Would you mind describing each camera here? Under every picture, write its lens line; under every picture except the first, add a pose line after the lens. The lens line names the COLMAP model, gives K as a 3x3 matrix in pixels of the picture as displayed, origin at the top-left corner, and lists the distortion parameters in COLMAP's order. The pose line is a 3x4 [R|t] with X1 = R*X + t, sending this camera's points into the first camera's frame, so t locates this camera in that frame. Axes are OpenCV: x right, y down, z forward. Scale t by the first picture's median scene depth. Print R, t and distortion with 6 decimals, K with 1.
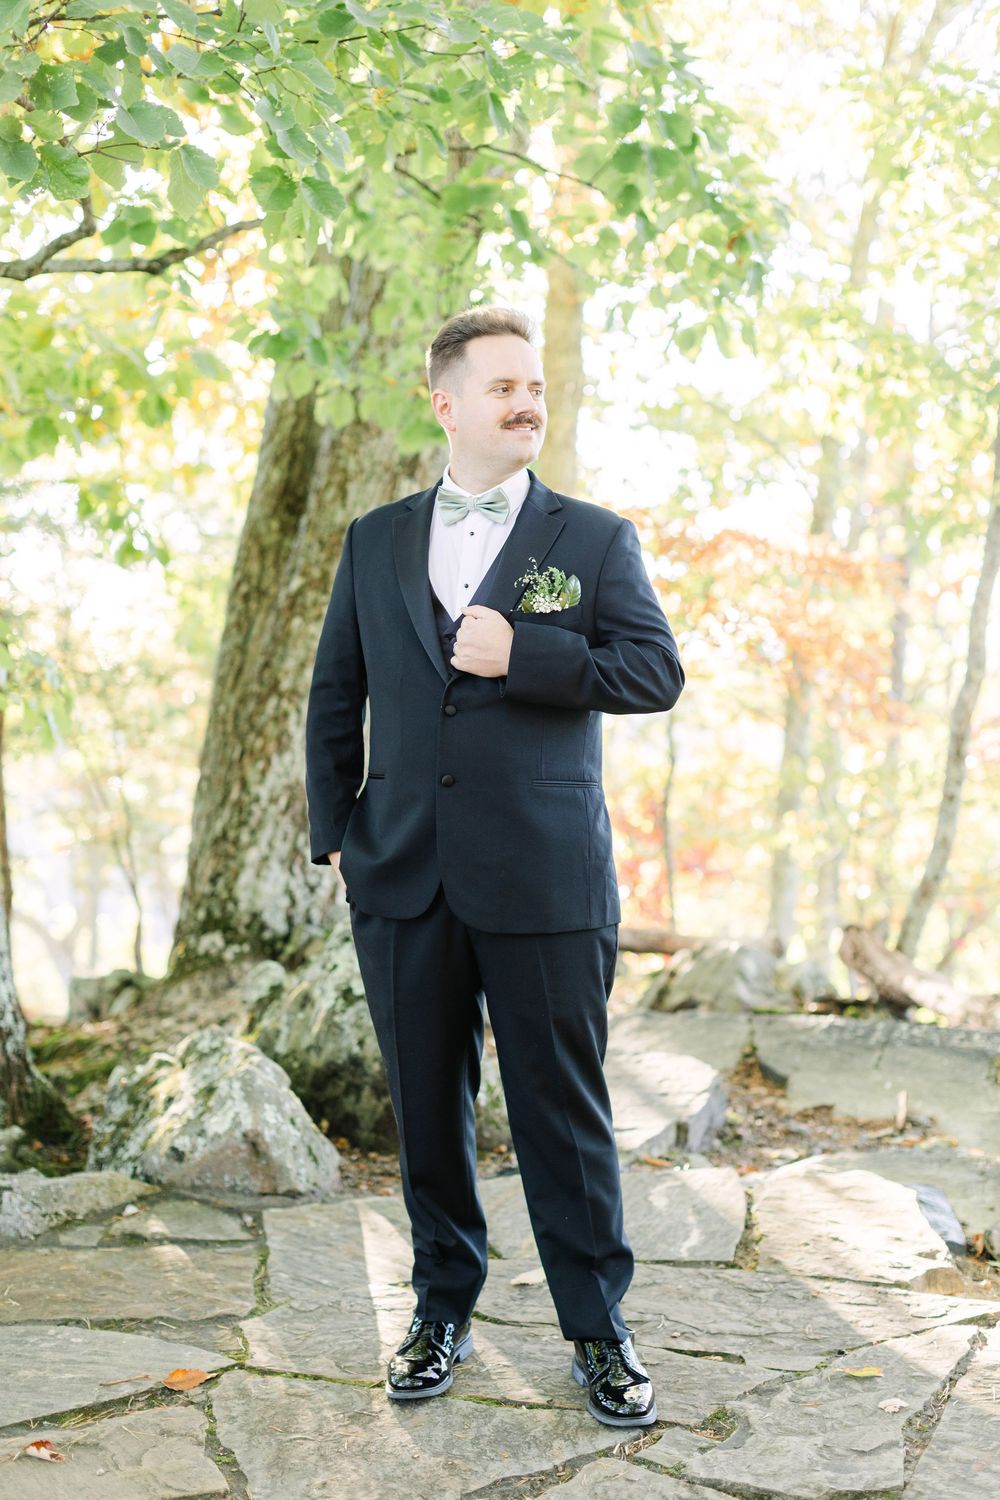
lens RADIAL K [[2200.9, 0, 500.0], [0, 2200.9, 750.0], [0, 0, 1]] dist [0.013150, -0.092990]
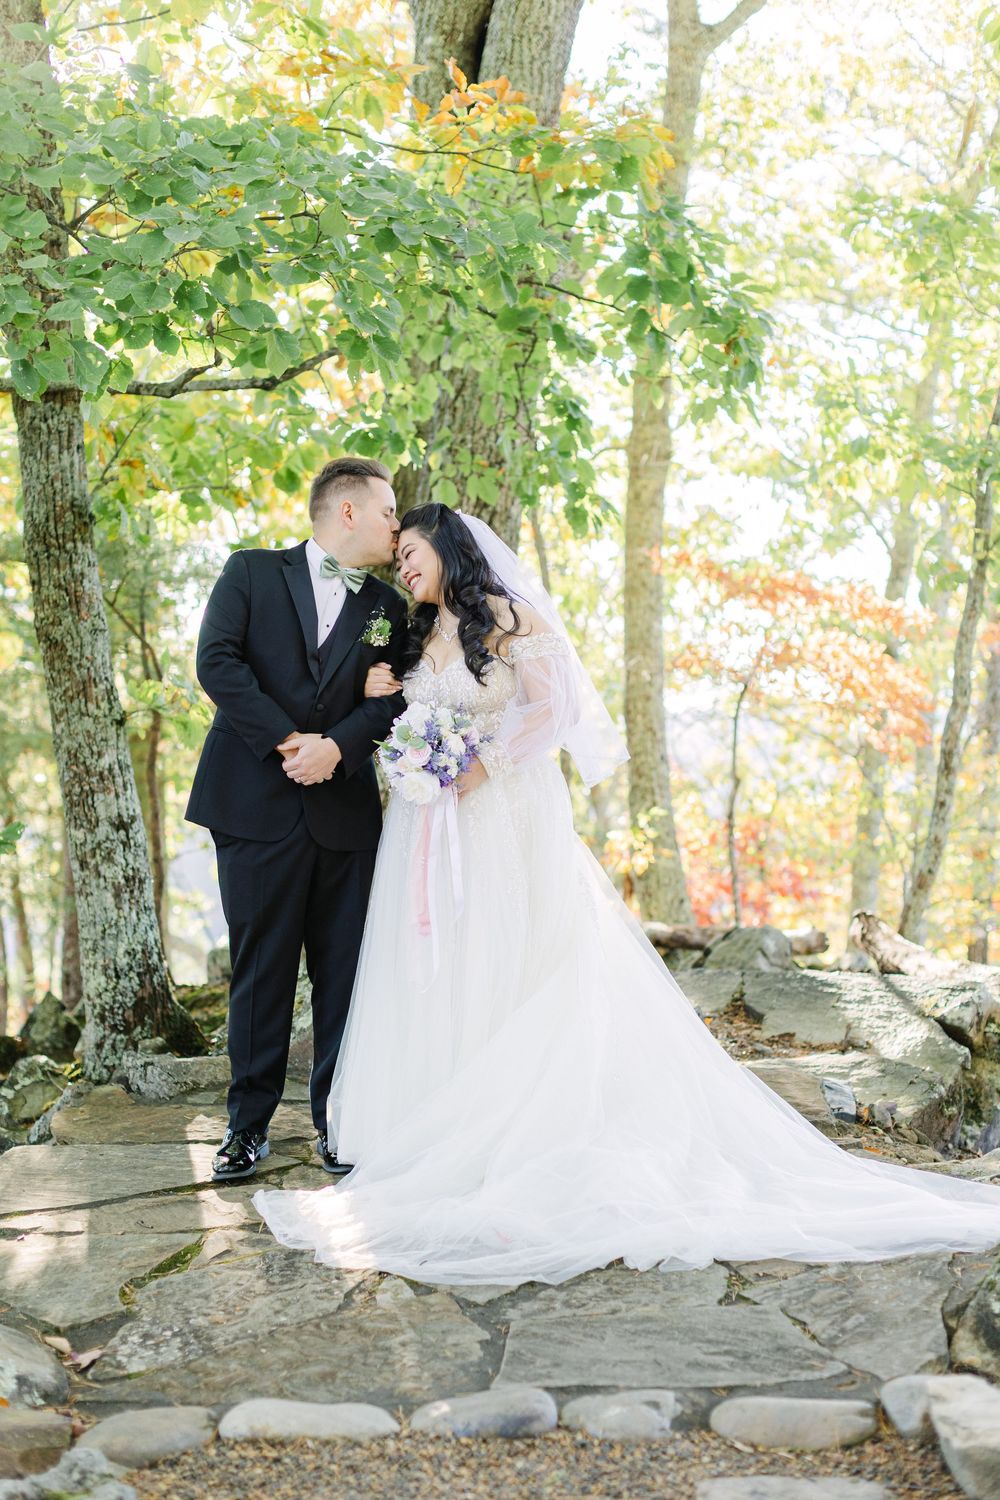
lens RADIAL K [[2151.3, 0, 500.0], [0, 2151.3, 750.0], [0, 0, 1]] dist [0.002325, -0.913321]
pose [[0.997634, 0.001636, -0.068732, 0.073448], [-0.002954, 0.999814, -0.019084, 0.023990], [0.068688, 0.019242, 0.997453, -0.278675]]
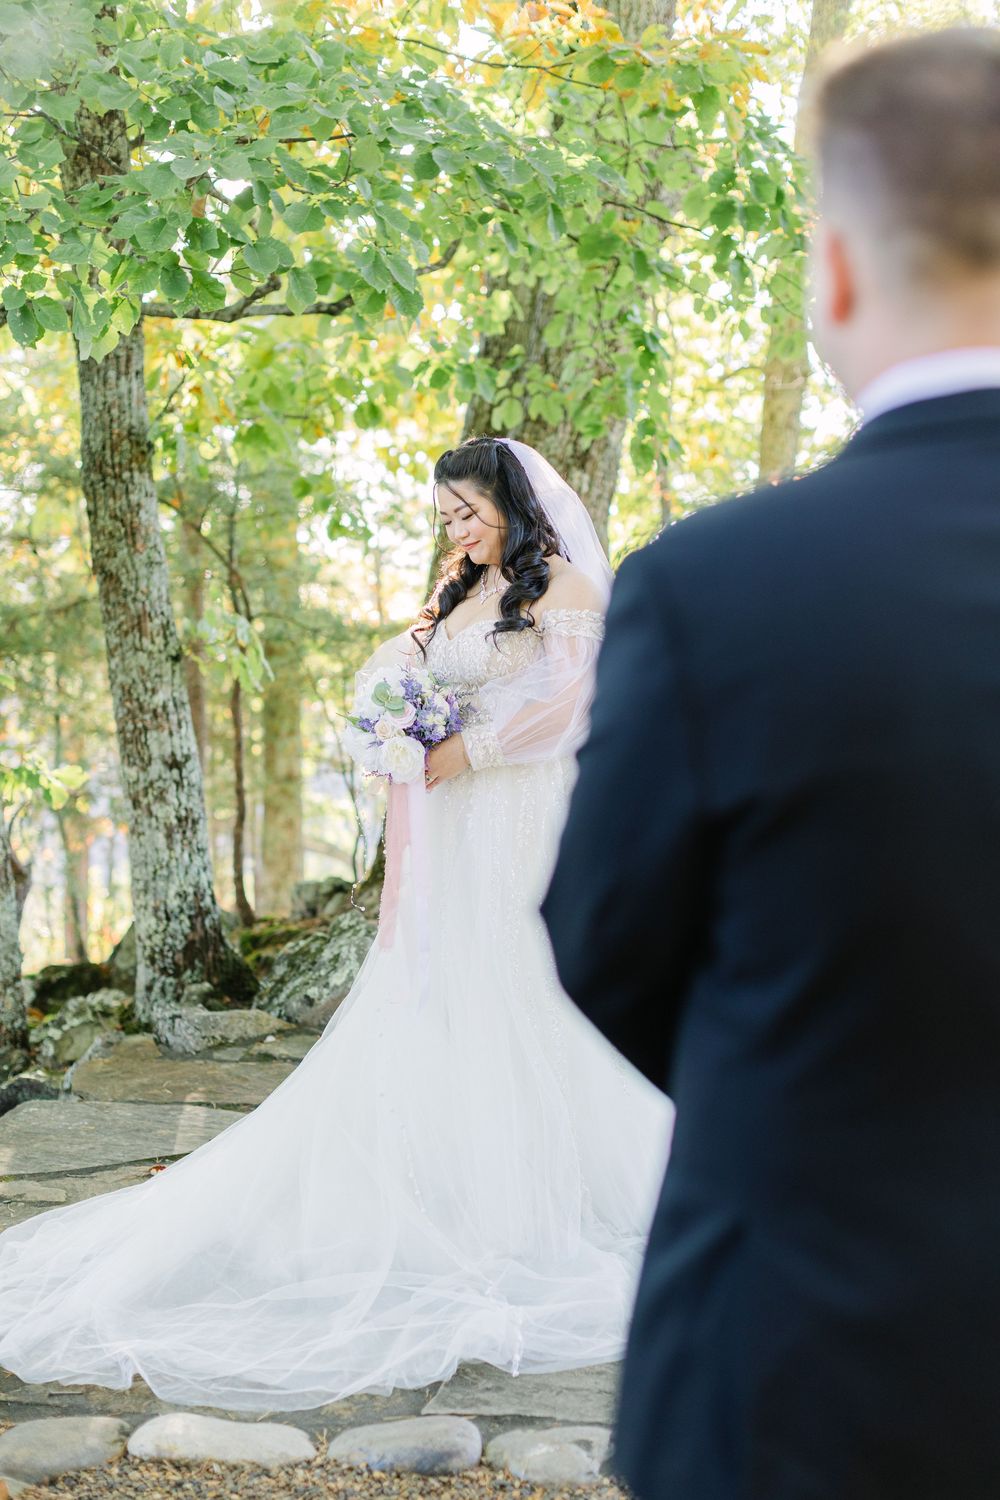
lens RADIAL K [[2160.5, 0, 502.7], [0, 2160.5, 772.8], [0, 0, 1]] dist [-0.017426, -0.660942]
pose [[0.989037, 0.033622, -0.143792, 0.132317], [-0.028980, 0.998993, 0.034253, 0.000349], [0.144799, -0.029710, 0.989015, -0.225691]]
